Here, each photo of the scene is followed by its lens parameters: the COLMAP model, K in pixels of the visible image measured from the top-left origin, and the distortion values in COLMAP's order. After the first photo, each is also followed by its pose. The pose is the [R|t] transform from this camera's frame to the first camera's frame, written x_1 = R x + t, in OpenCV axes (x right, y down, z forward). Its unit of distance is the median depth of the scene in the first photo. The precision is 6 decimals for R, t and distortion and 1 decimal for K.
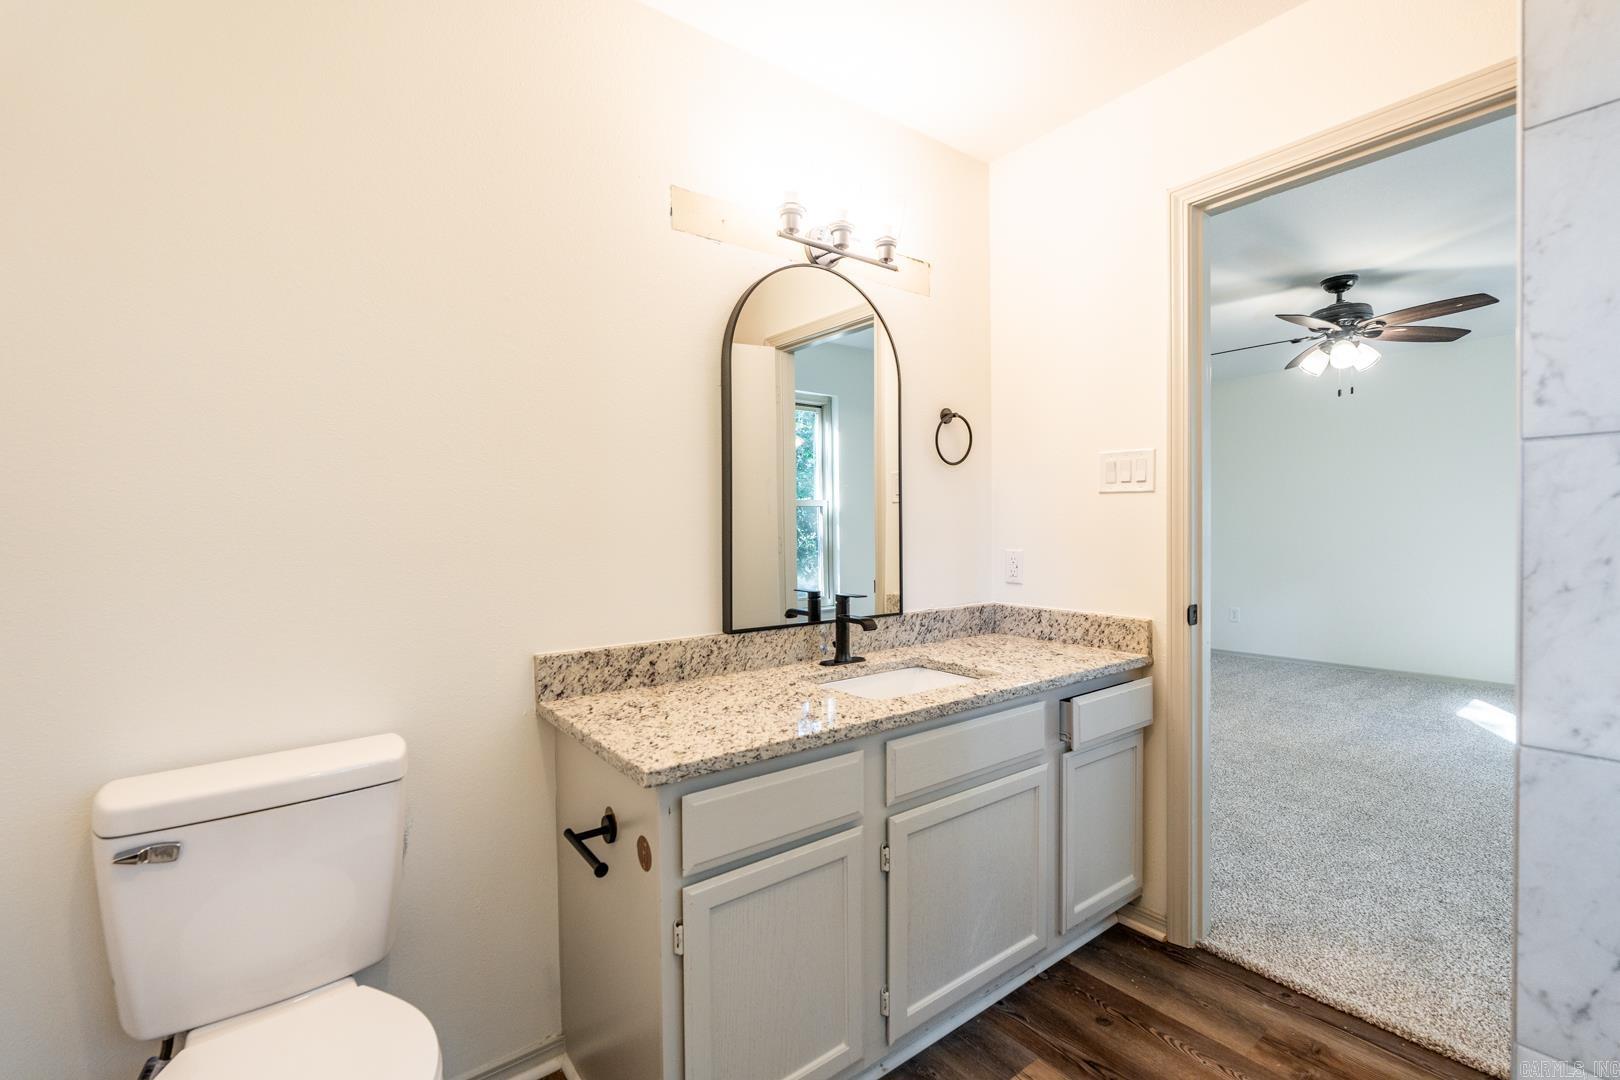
lens RADIAL K [[710.2, 0, 809.6], [0, 710.2, 531.3], [0, 0, 1]] dist [-0.006178, 0.000889]
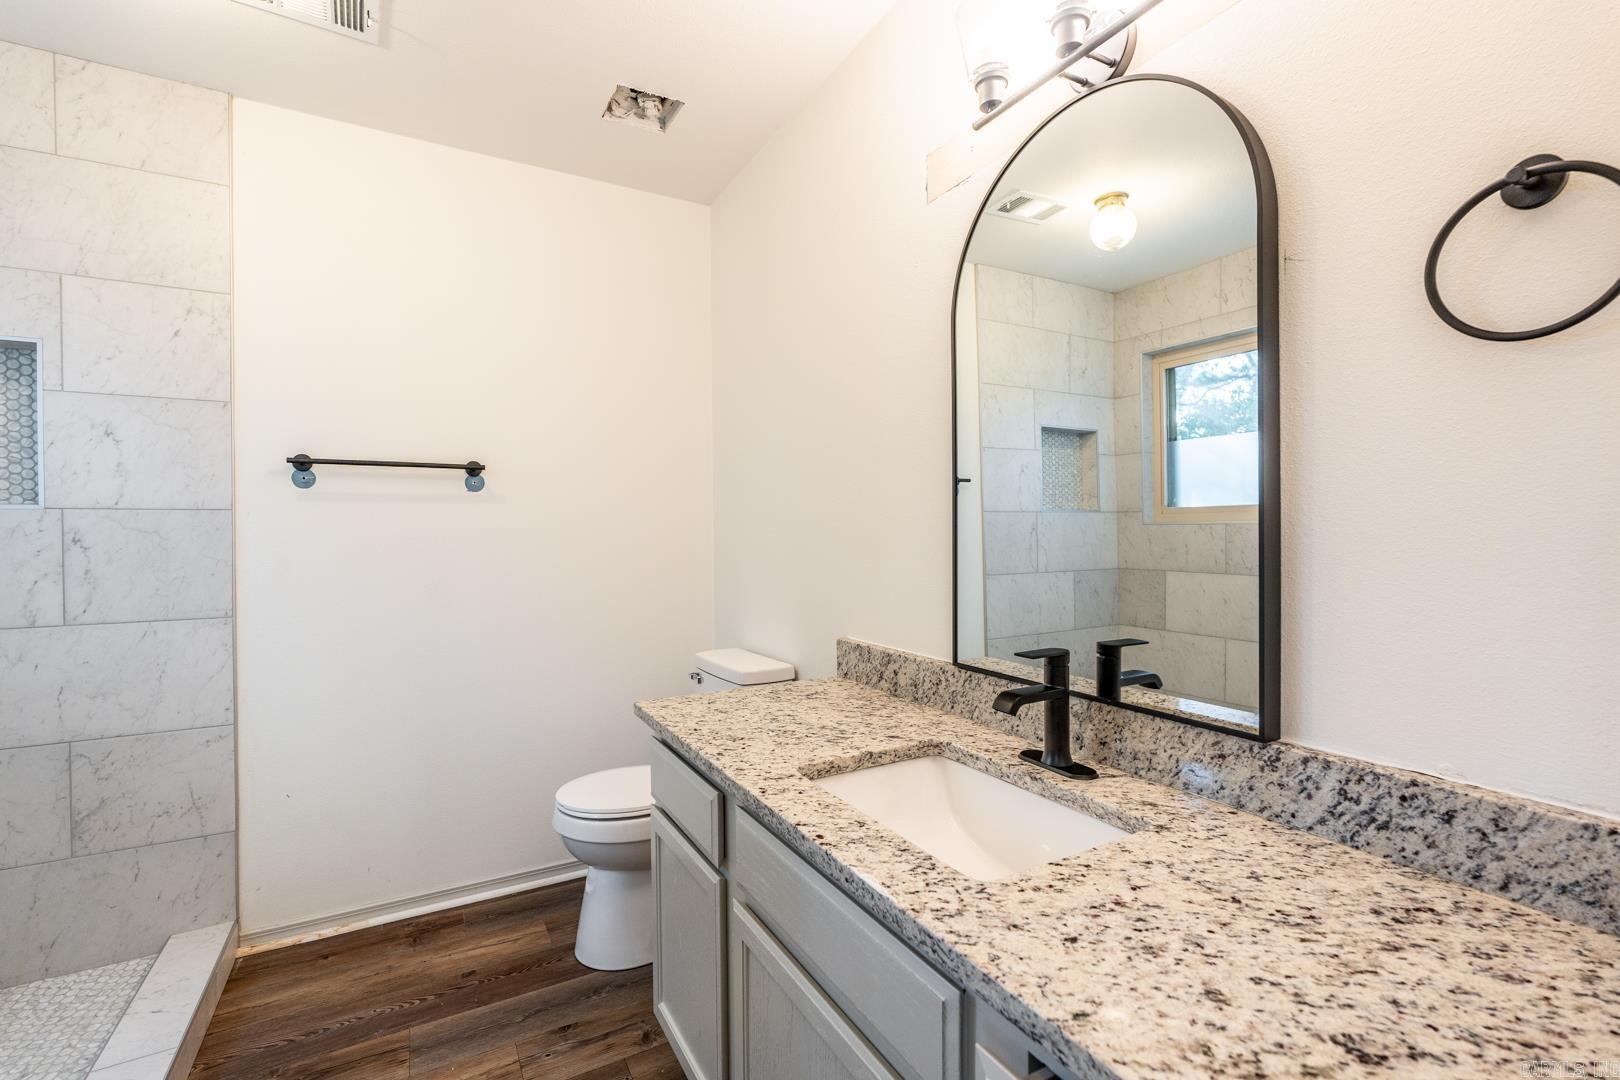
lens RADIAL K [[710.2, 0, 810.1], [0, 710.2, 540.8], [0, 0, 1]] dist [-0.006178, 0.000889]
pose [[-0.137419, 0.020960, -0.990291, 0.710489], [-0.002433, 0.999766, 0.021499, -0.014409], [0.990510, 0.005364, -0.137336, 0.958371]]
